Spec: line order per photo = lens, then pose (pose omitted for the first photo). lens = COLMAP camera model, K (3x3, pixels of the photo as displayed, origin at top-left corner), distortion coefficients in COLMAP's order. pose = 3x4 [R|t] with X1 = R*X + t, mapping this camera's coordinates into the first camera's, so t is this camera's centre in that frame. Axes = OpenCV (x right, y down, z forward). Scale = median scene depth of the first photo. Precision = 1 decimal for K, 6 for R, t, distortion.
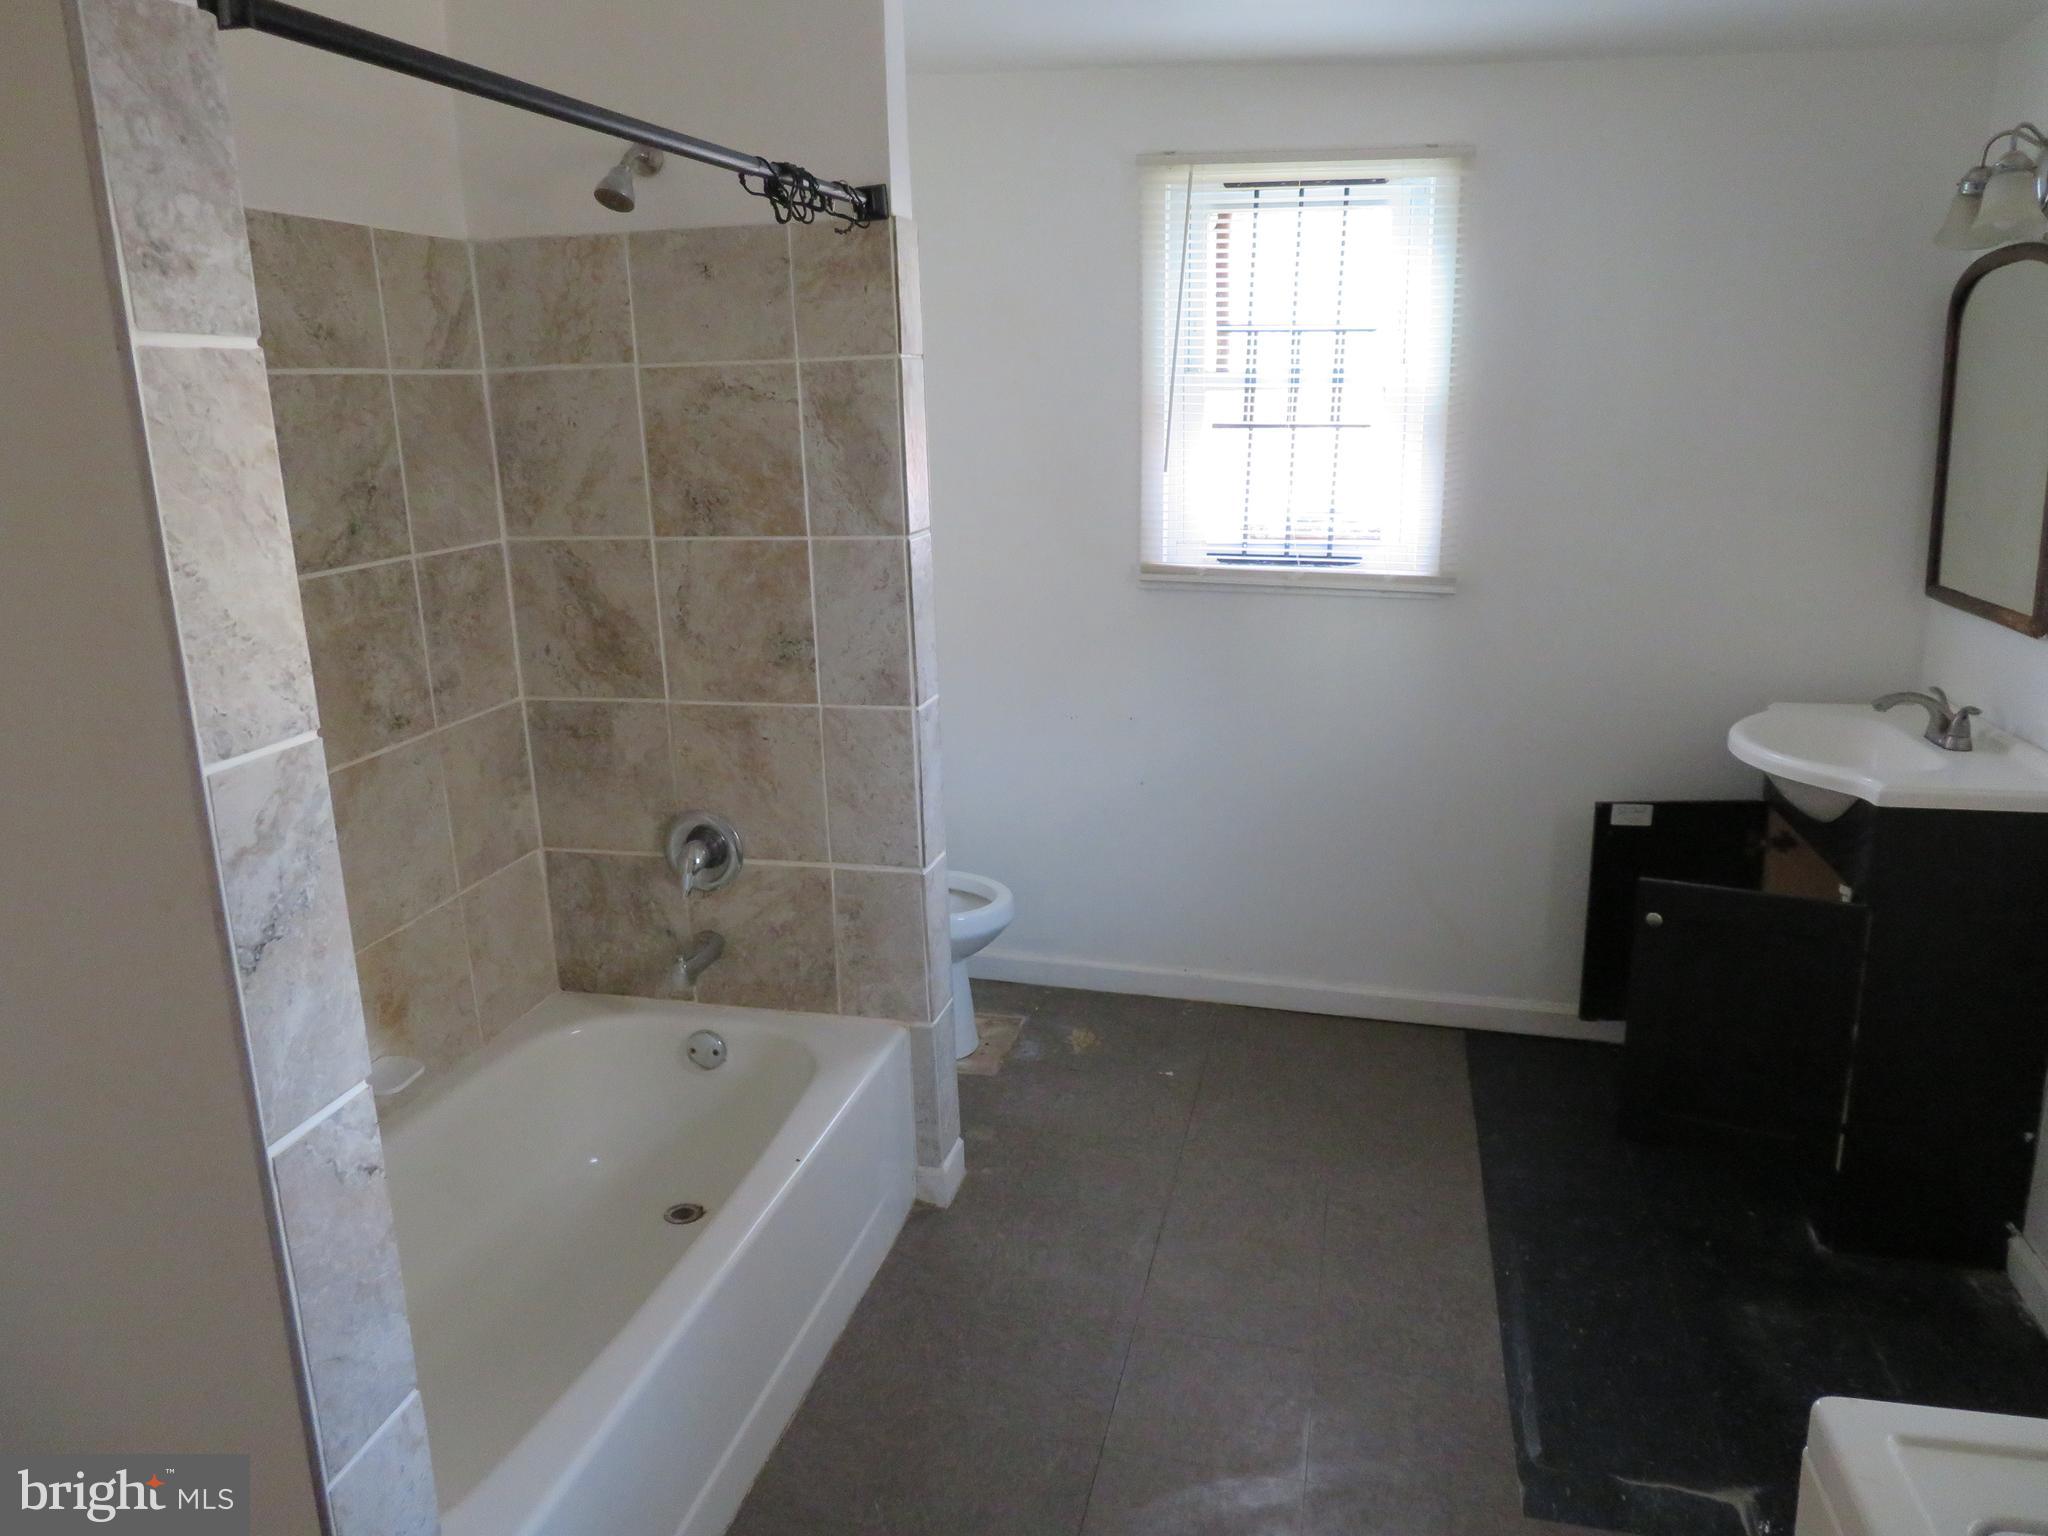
lens RADIAL K [[1471.1, 0, 1024.0], [0, 1471.1, 768.0], [0, 0, 1]] dist [-0.053343, 0.074213]
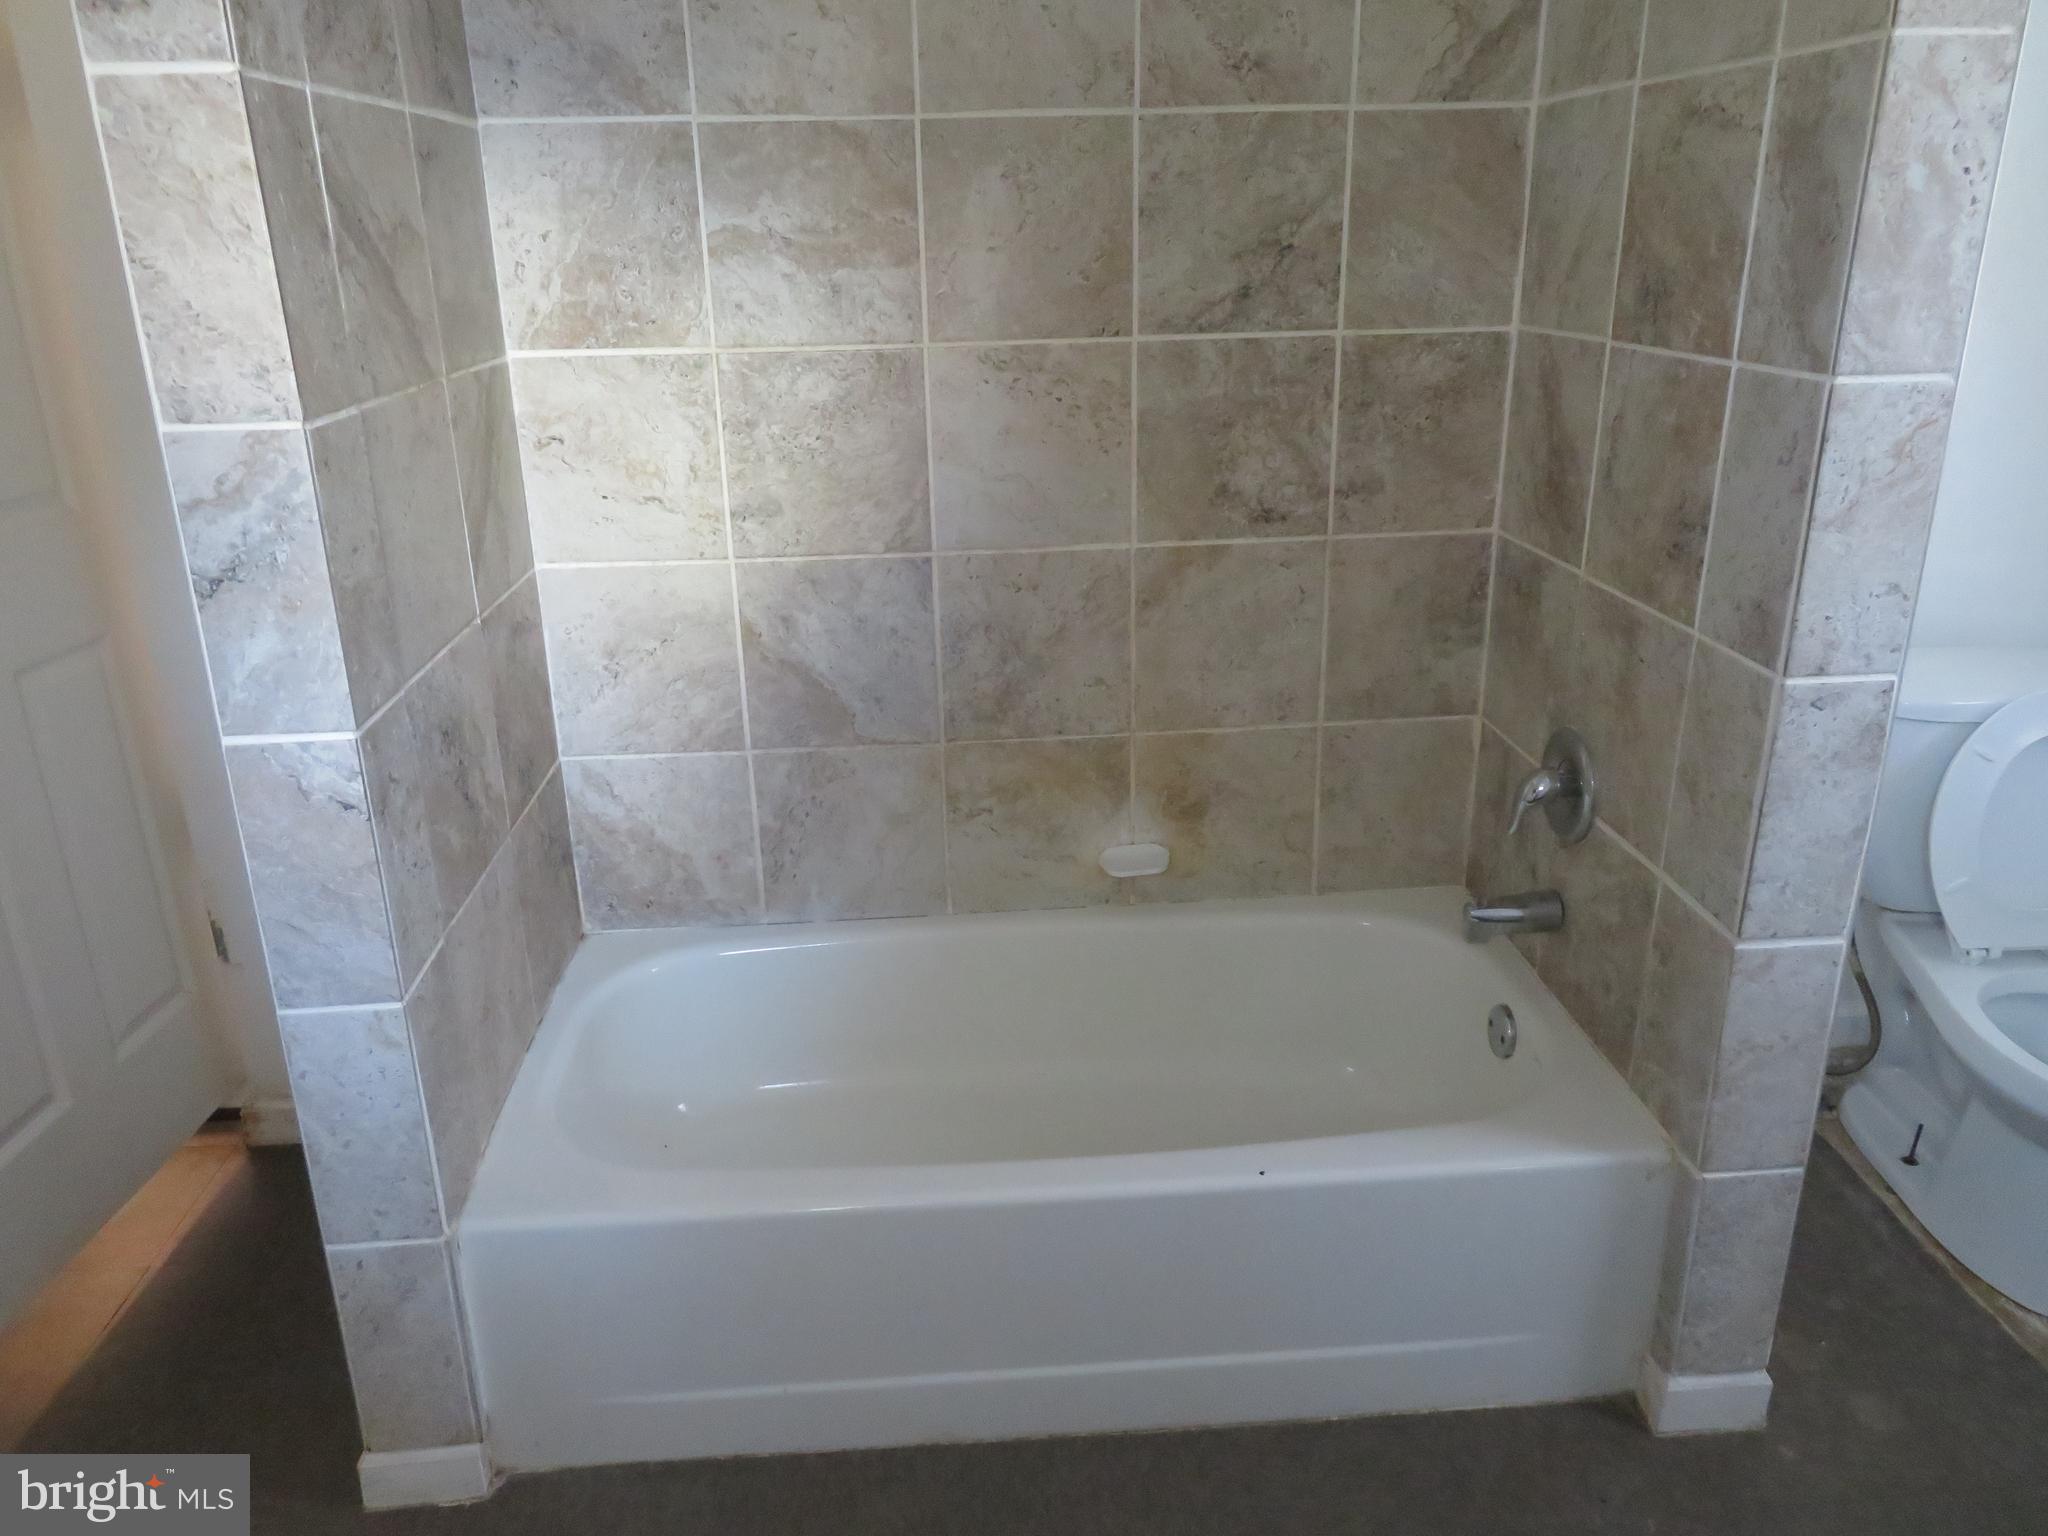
lens RADIAL K [[1456.7, 0, 1024.0], [0, 1456.7, 768.0], [0, 0, 1]] dist [-0.009678, 0.003370]
pose [[0.299447, 0.350220, -0.887512, 0.378072], [-0.228635, 0.929433, 0.289621, -0.110783], [0.926314, 0.116190, 0.358389, 0.541428]]
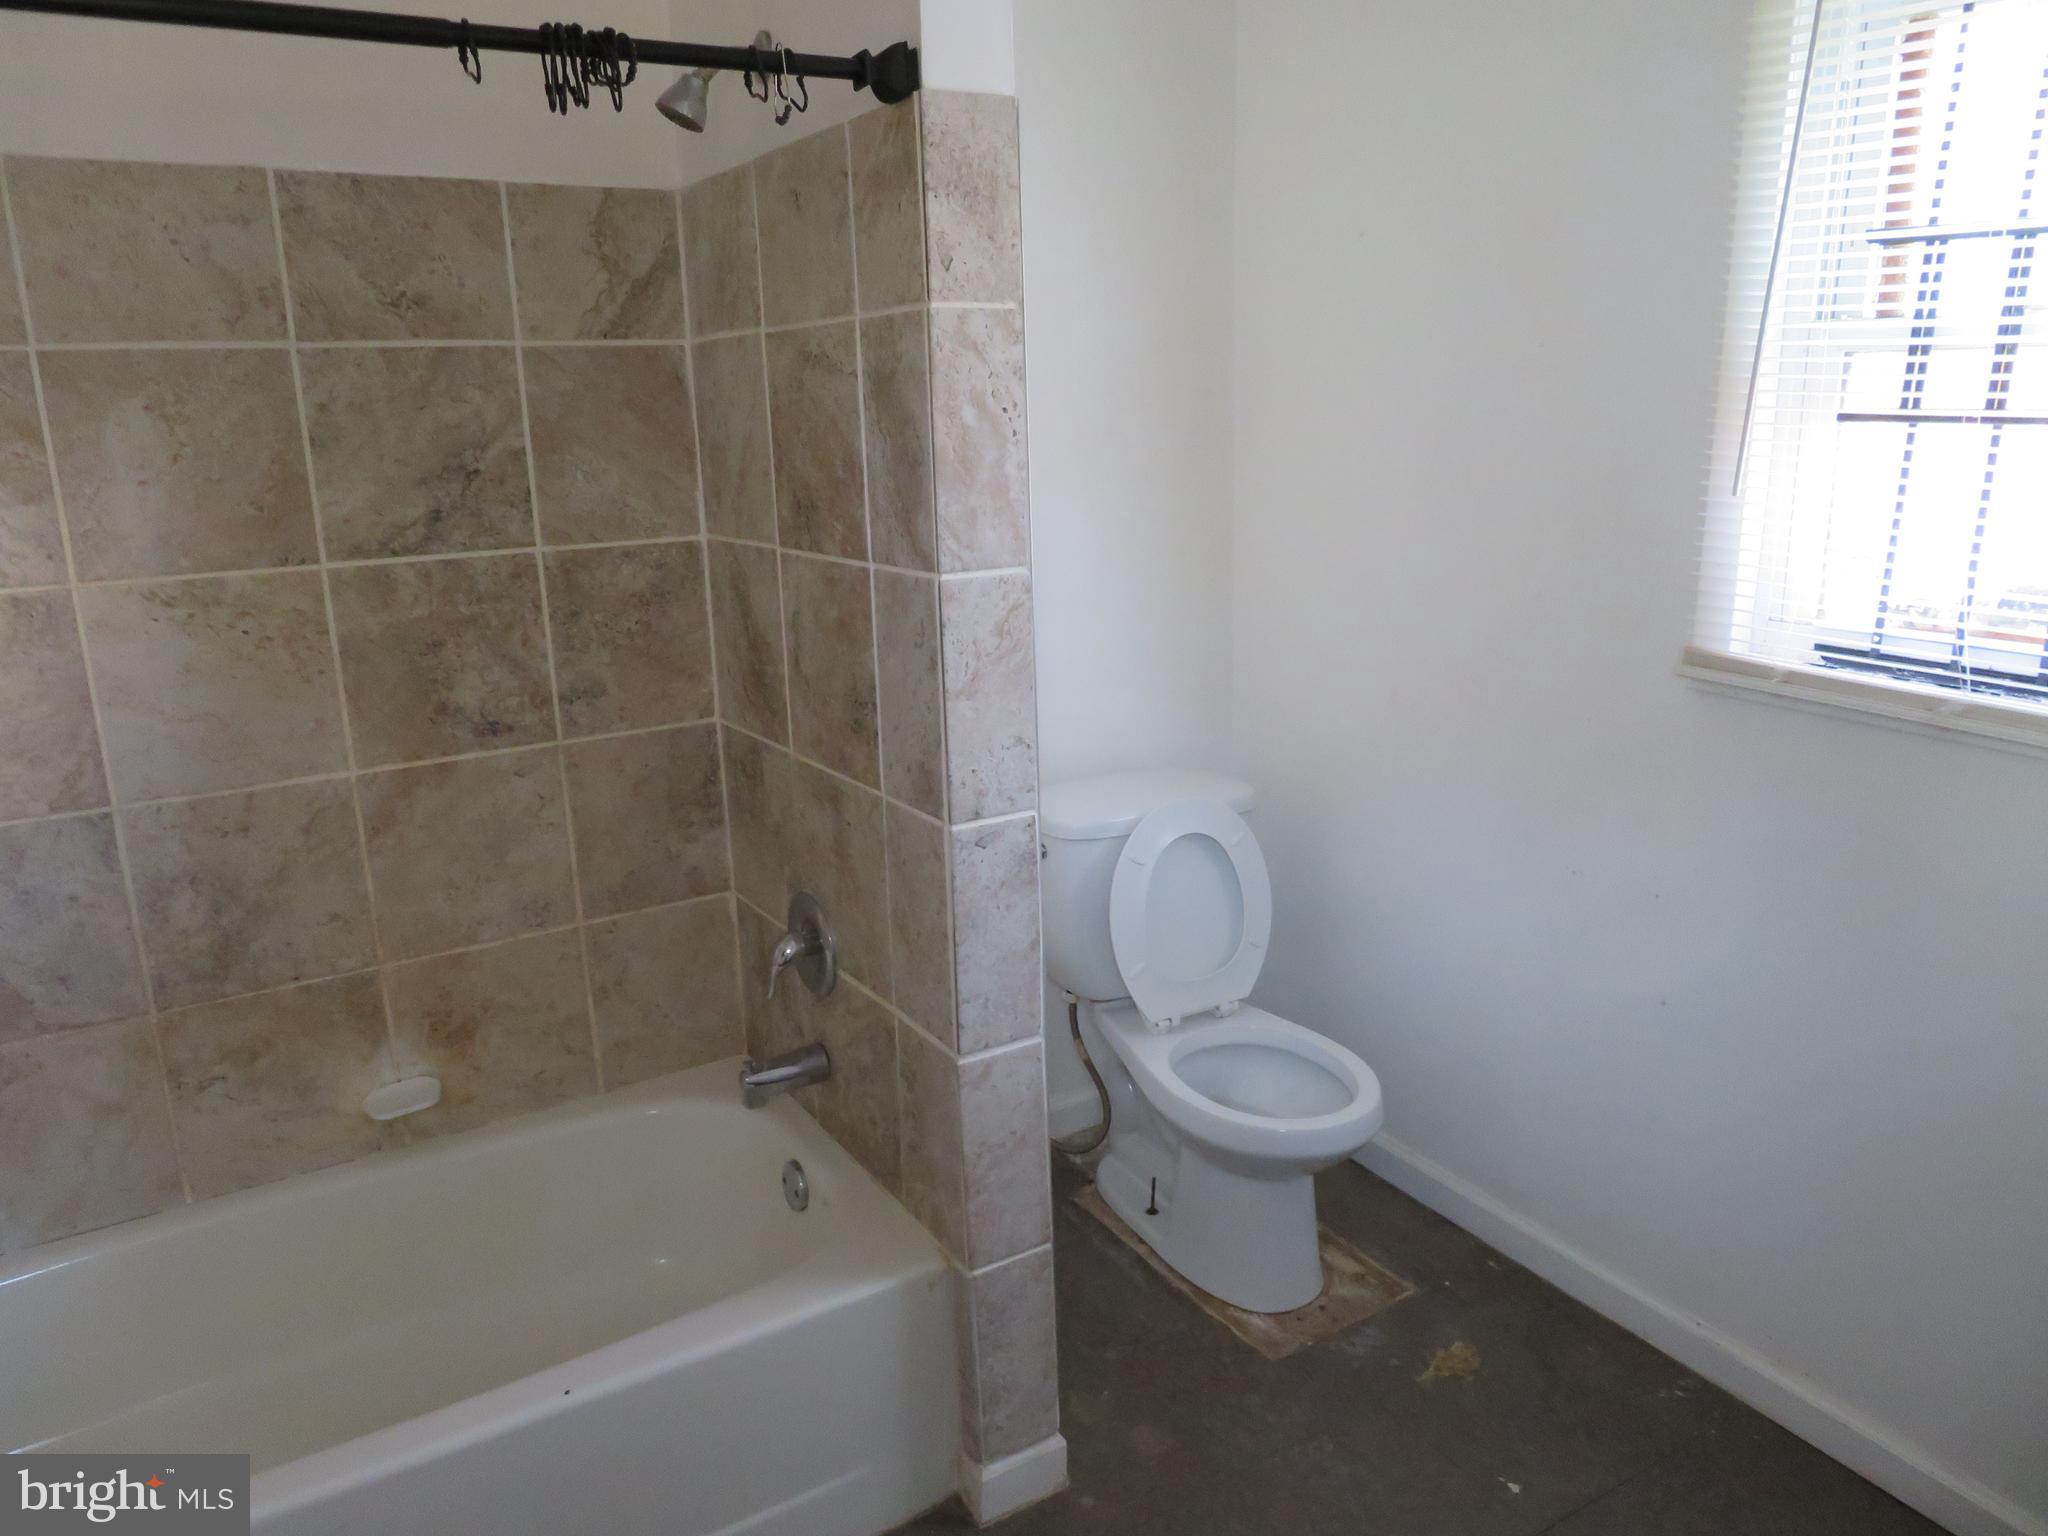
lens RADIAL K [[1456.7, 0, 1024.0], [0, 1456.7, 768.0], [0, 0, 1]] dist [-0.009678, 0.003370]
pose [[0.707464, 0.176231, -0.684424, 0.428050], [-0.168200, 0.982571, 0.079138, -0.132282], [0.686442, 0.059132, 0.724776, 0.556327]]
